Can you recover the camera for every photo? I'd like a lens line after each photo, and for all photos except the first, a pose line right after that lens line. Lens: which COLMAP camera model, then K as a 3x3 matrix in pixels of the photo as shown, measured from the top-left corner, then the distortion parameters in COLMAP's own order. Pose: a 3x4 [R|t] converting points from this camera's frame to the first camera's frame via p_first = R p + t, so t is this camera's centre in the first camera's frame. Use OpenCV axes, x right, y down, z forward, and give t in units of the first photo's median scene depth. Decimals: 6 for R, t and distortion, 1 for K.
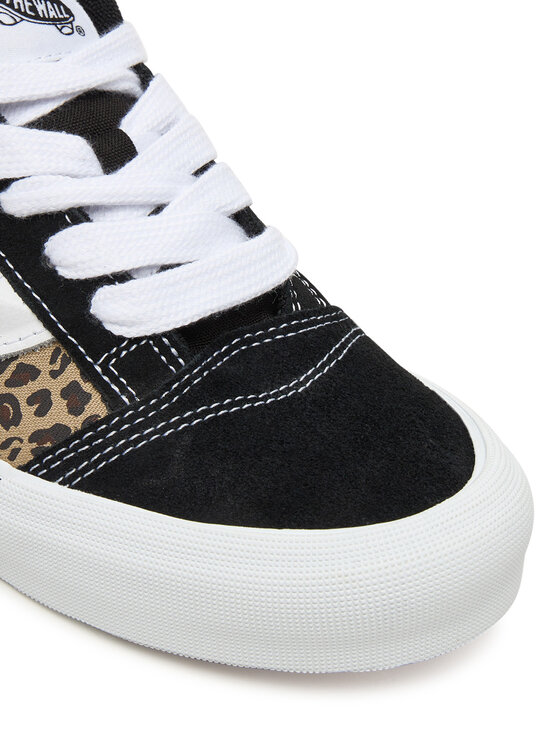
lens RADIAL K [[1832.8, 0, 280.3], [0, 1832.8, 373.2], [0, 0, 1]] dist [-0.362518, 0.000000]
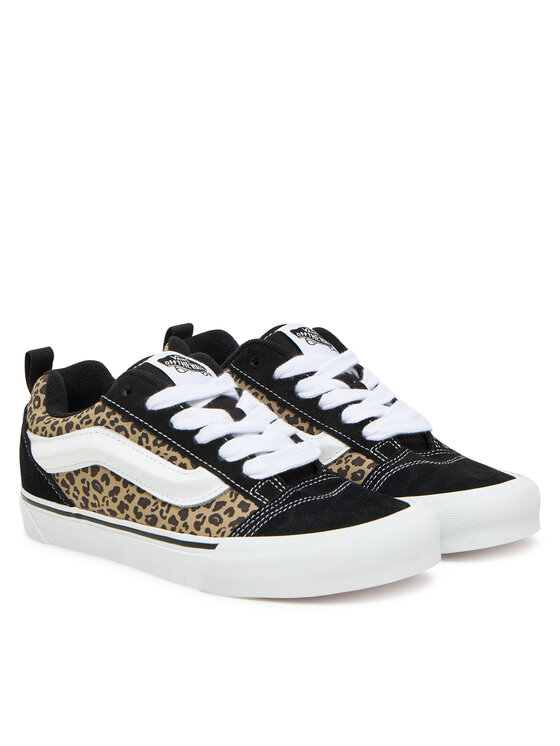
lens RADIAL K [[1948.3, 0, 280.2], [0, 1948.3, 373.7], [0, 0, 1]] dist [0.292774, 0.000000]
pose [[0.979129, -0.190542, 0.070708, -0.213438], [0.203238, 0.917630, -0.341539, 0.740978], [0.000194, 0.348781, 0.937204, -1.477004]]
